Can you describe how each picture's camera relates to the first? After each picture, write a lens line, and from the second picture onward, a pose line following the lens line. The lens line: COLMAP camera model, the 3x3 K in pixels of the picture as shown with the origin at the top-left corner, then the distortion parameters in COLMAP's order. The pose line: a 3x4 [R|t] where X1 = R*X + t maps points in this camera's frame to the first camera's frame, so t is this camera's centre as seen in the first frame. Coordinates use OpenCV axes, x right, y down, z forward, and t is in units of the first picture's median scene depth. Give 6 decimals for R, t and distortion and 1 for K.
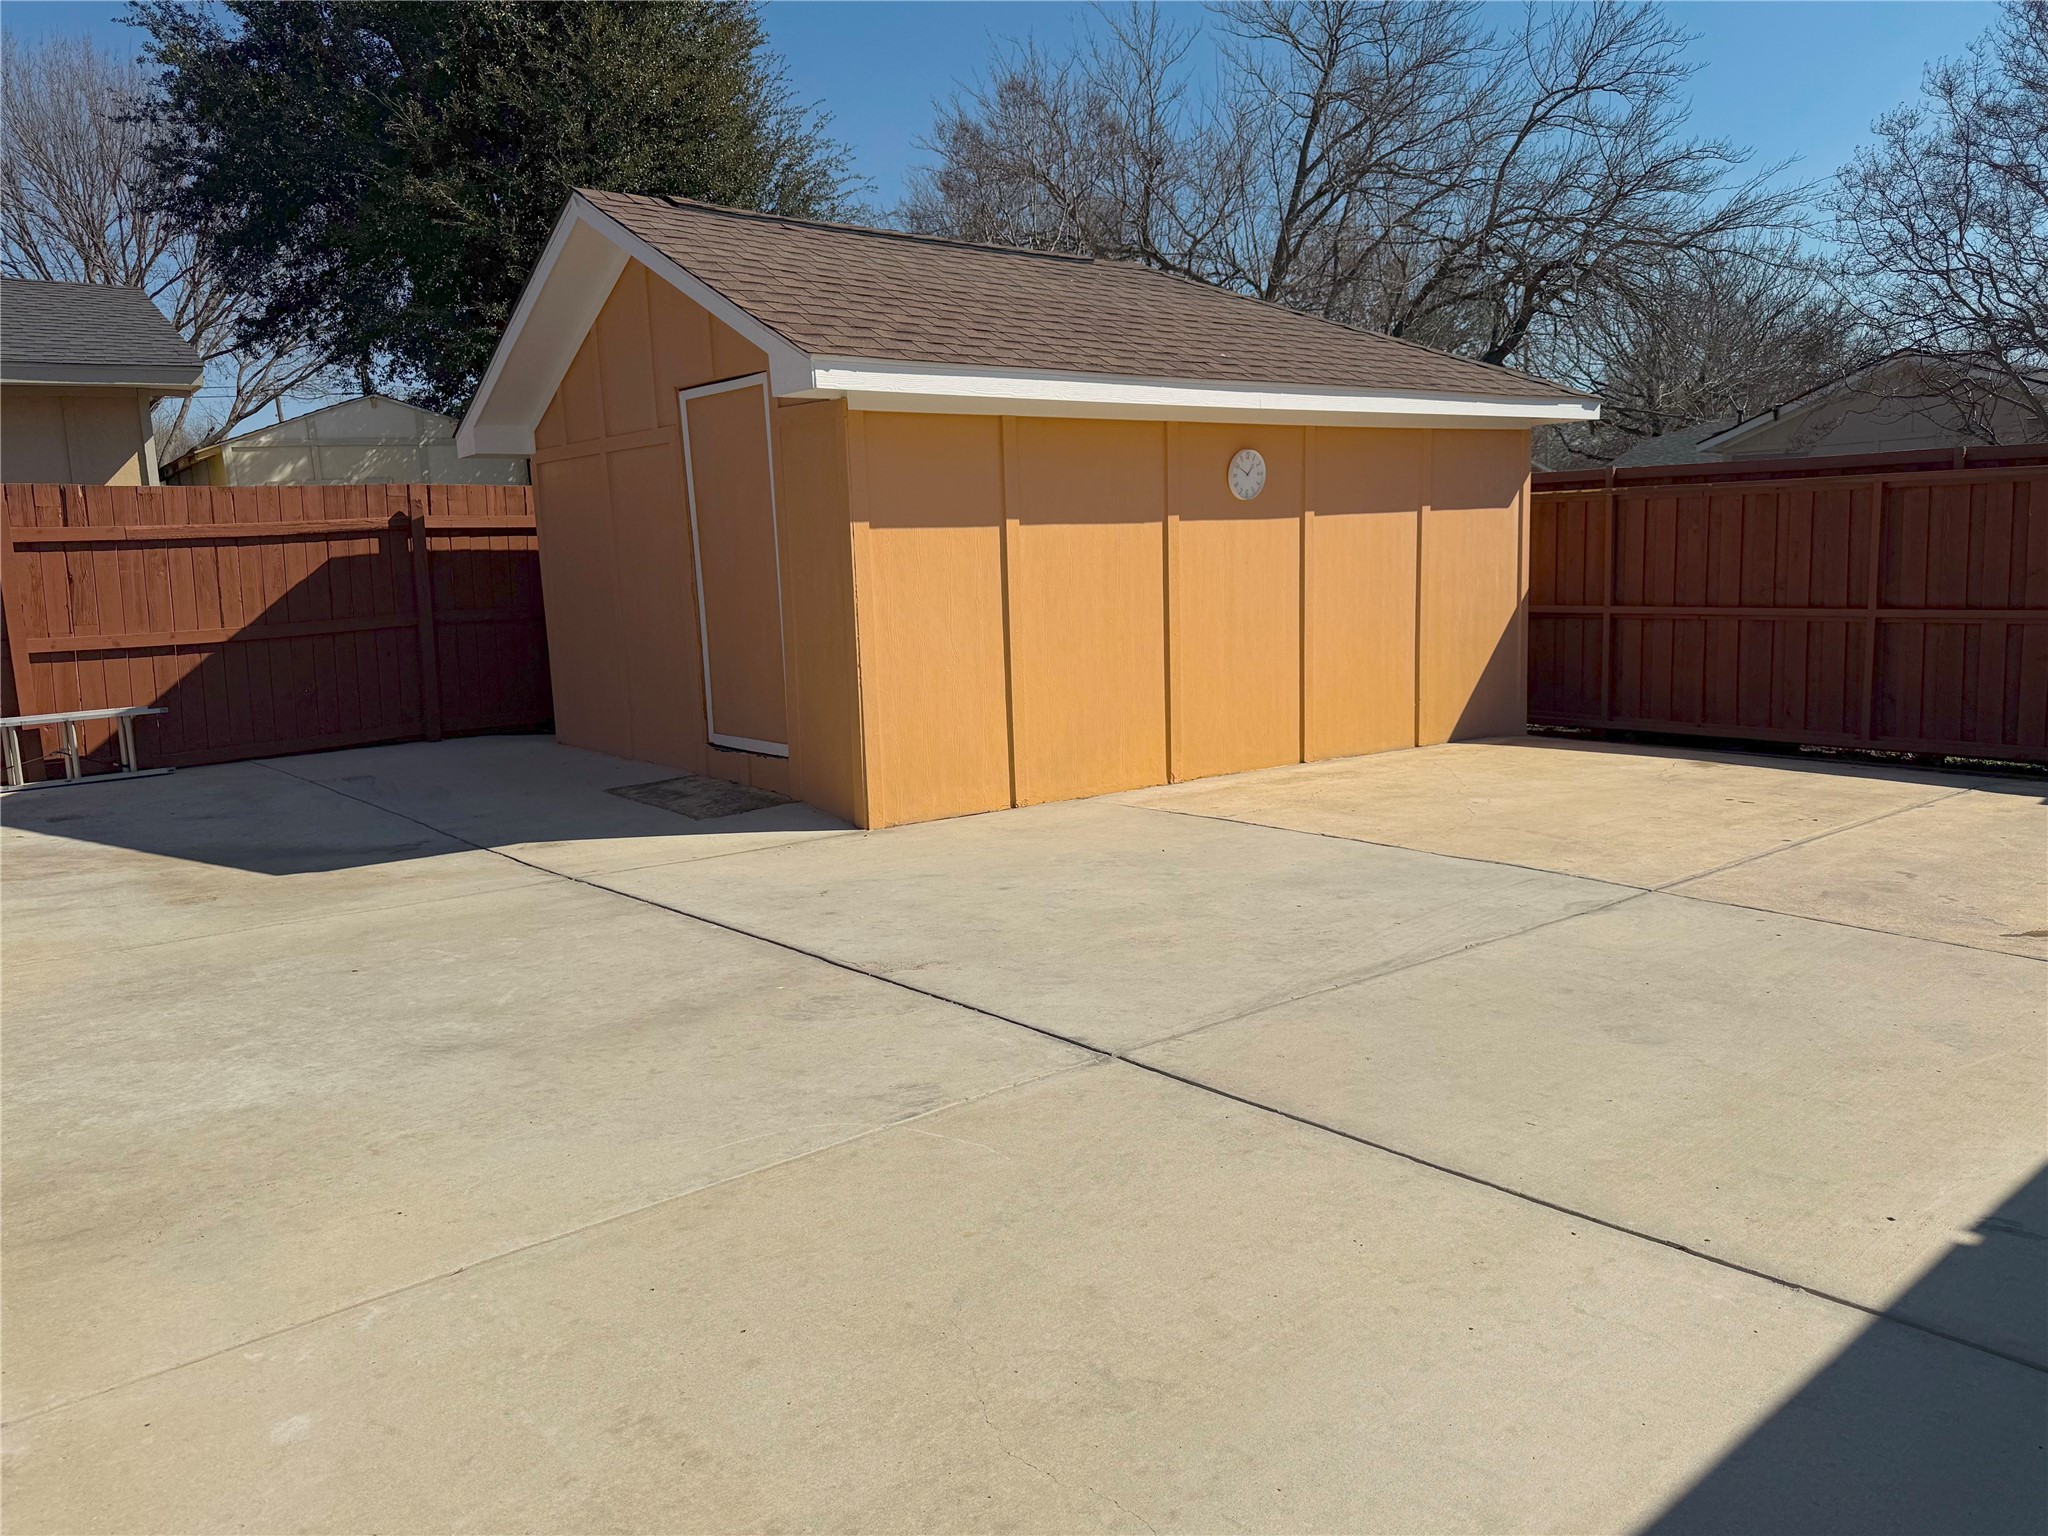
lens RADIAL K [[1446.9, 0, 1037.1], [0, 1446.9, 757.2], [0, 0, 1]] dist [0.088193, -0.134934]
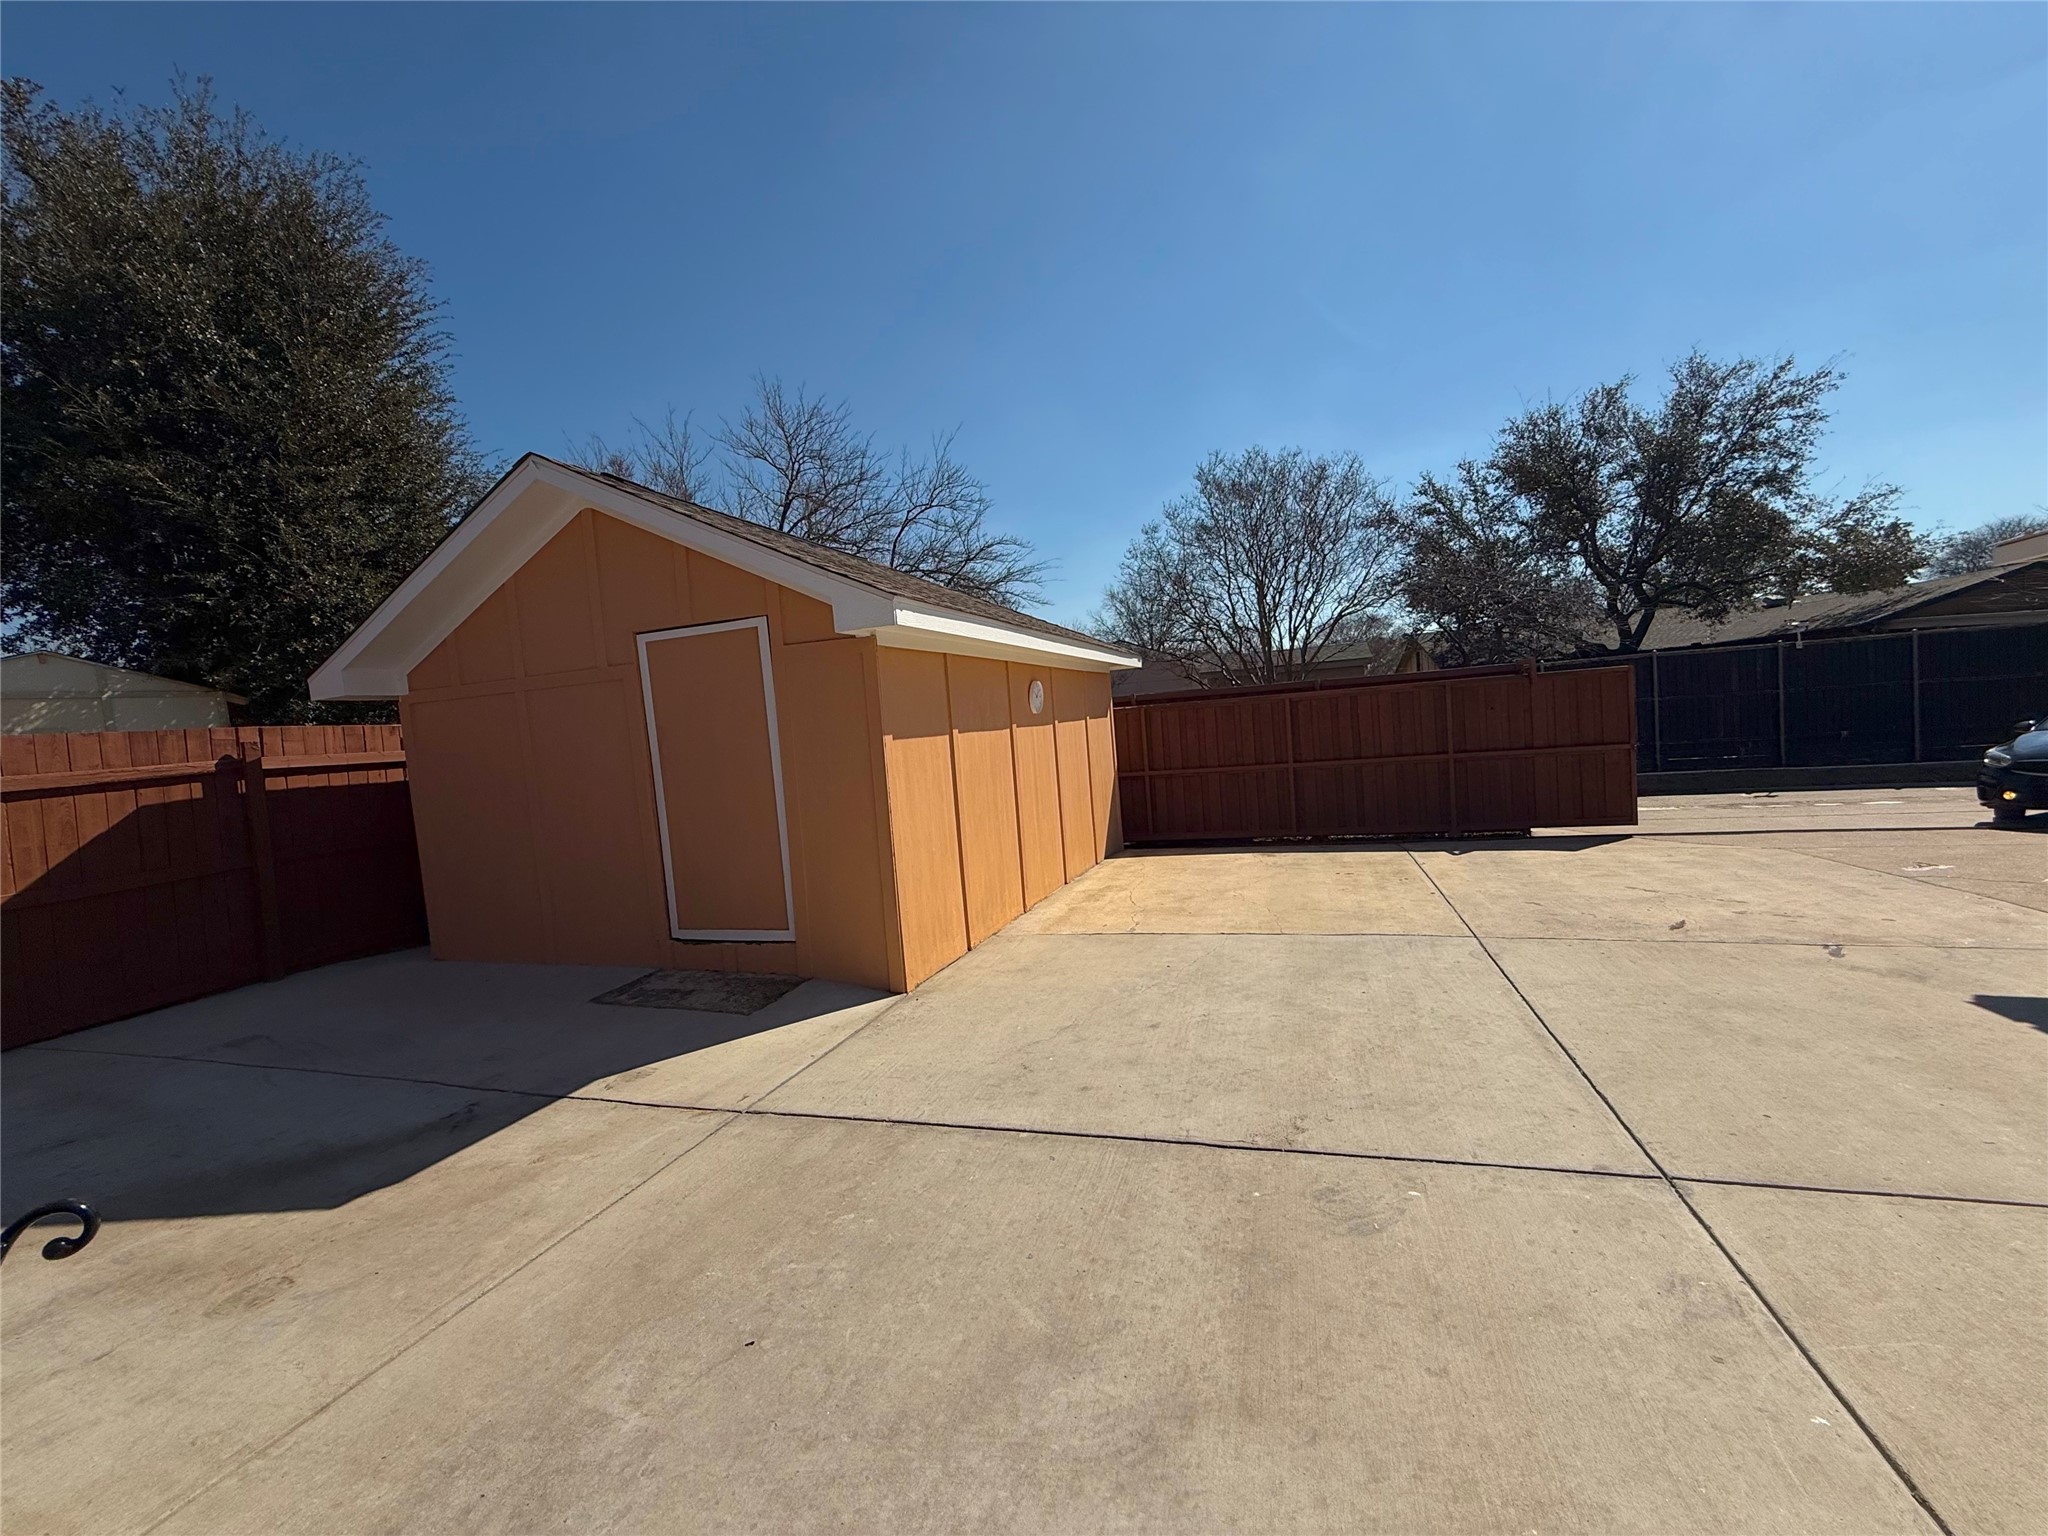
lens RADIAL K [[814.8, 0, 1024.0], [0, 814.8, 768.0], [0, 0, 1]] dist [0.001625, 0.000518]
pose [[0.854922, -0.061473, 0.515102, -0.266324], [0.123195, 0.988606, -0.086488, -0.045072], [-0.503917, 0.137398, 0.852754, 0.262200]]
